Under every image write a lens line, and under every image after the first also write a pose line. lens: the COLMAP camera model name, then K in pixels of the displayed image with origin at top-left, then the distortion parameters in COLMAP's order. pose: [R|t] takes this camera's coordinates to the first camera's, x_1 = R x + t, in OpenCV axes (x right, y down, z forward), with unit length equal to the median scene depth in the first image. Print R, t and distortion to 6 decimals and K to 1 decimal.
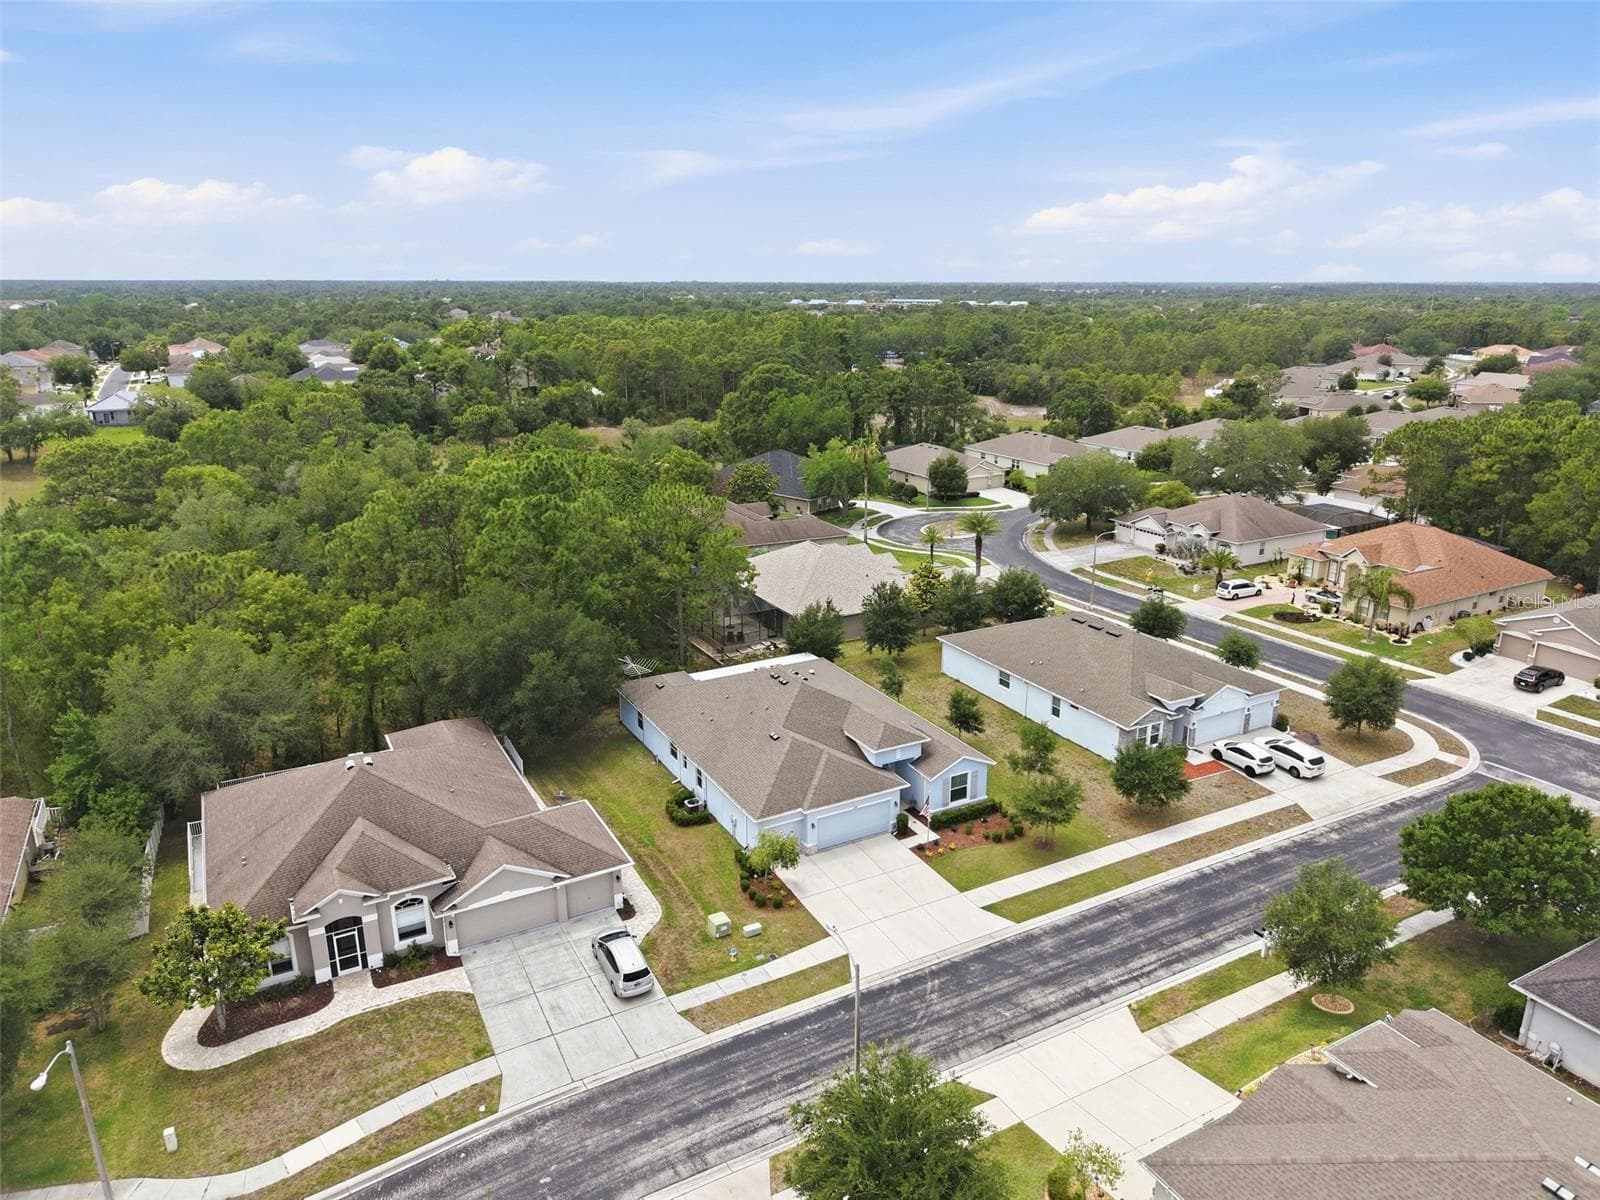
lens RADIAL K [[1071.1, 0, 801.7], [0, 1071.1, 604.9], [0, 0, 1]] dist [0.035635, -0.038492]
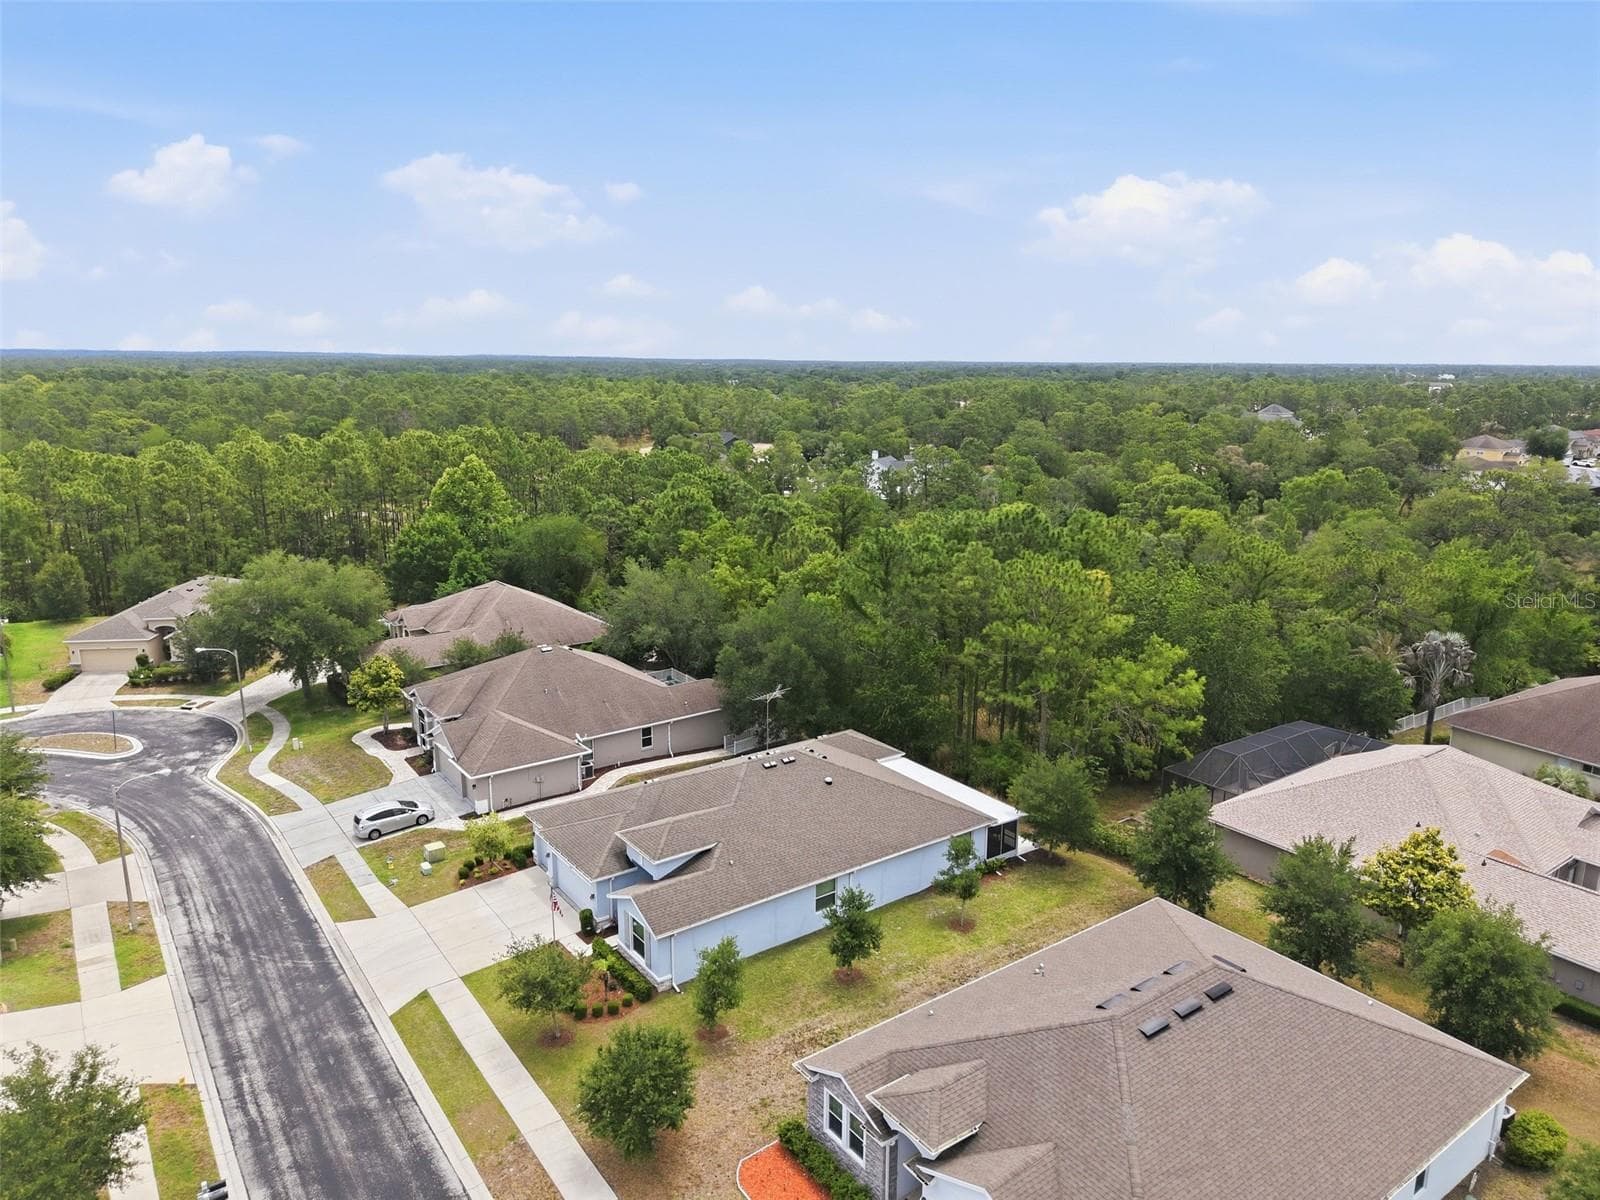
lens RADIAL K [[1068.4, 0, 806.4], [0, 1068.4, 602.8], [0, 0, 1]] dist [-0.002316, -0.000648]
pose [[0.131214, 0.219440, -0.966762, 0.945784], [-0.293030, 0.940203, 0.173640, -0.245742], [0.947057, 0.260506, 0.187671, 1.019204]]
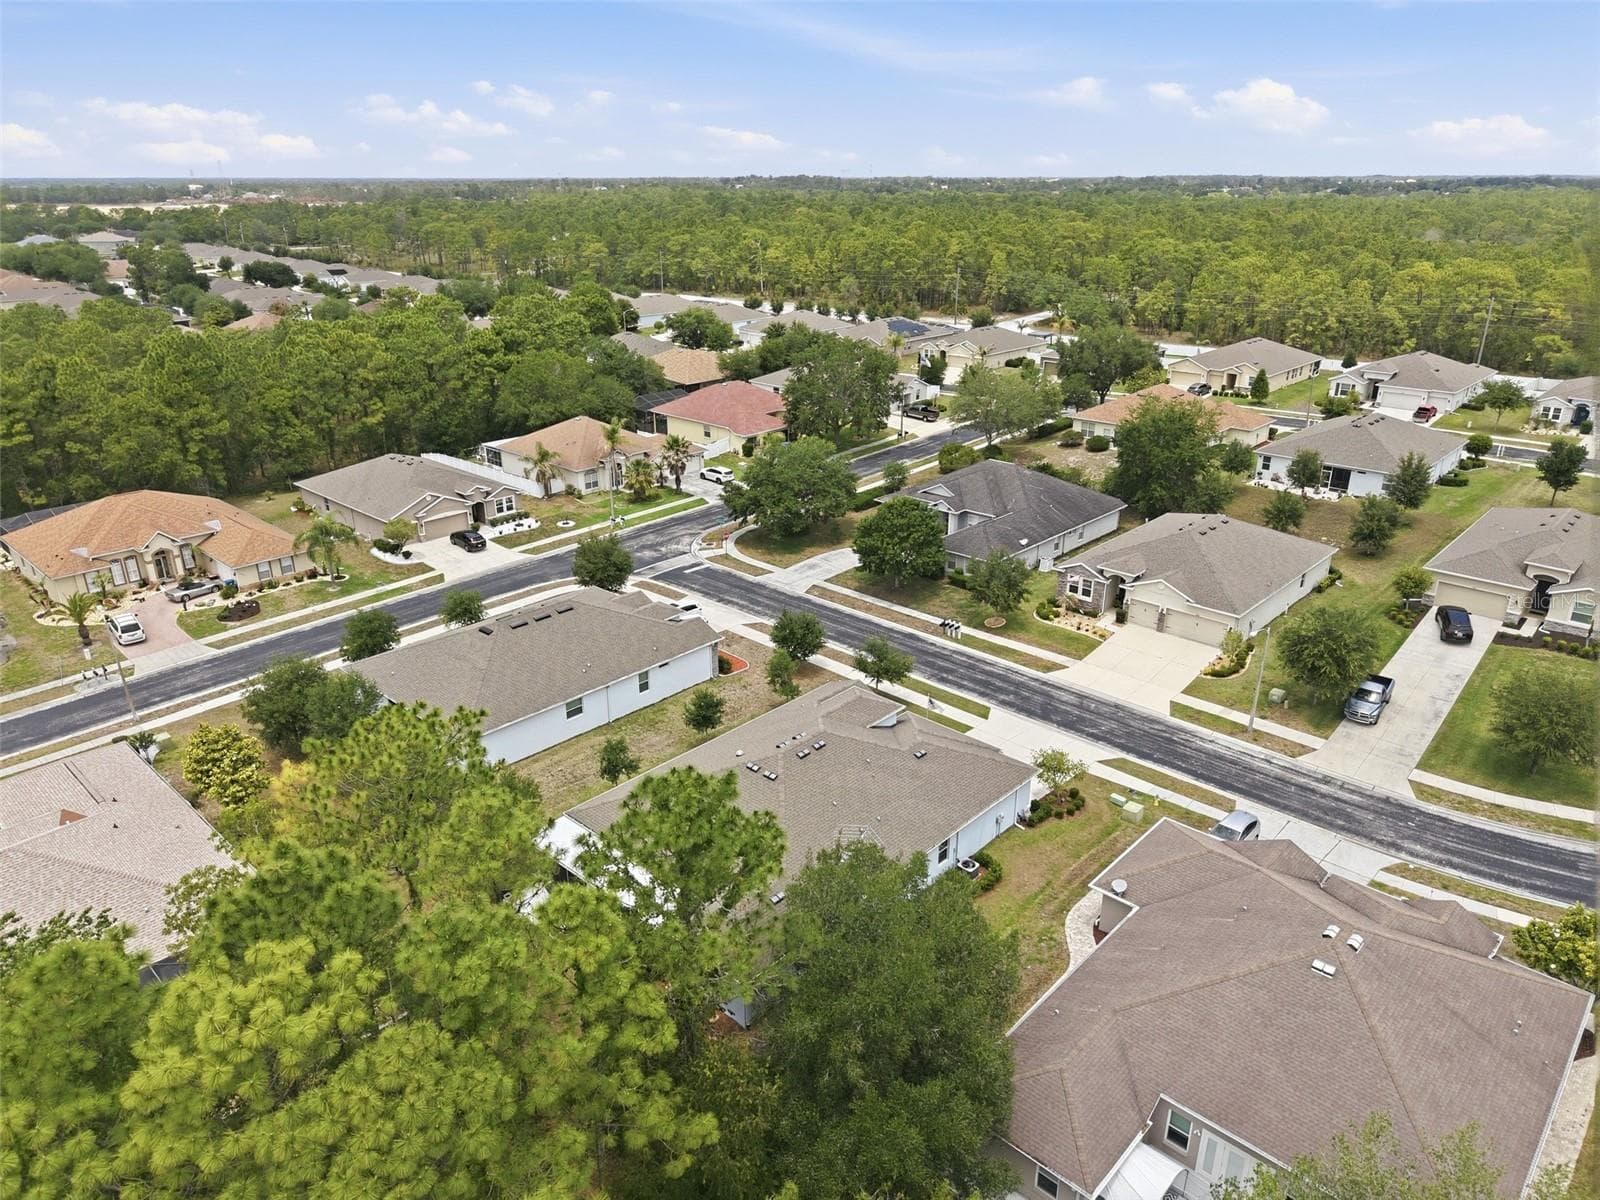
lens RADIAL K [[1071.1, 0, 801.7], [0, 1071.1, 604.9], [0, 0, 1]] dist [0.035635, -0.038492]
pose [[-0.314562, -0.352958, 0.881176, -0.842961], [0.277507, 0.853550, 0.440957, -0.464784], [-0.907767, 0.383241, -0.170546, 1.337474]]
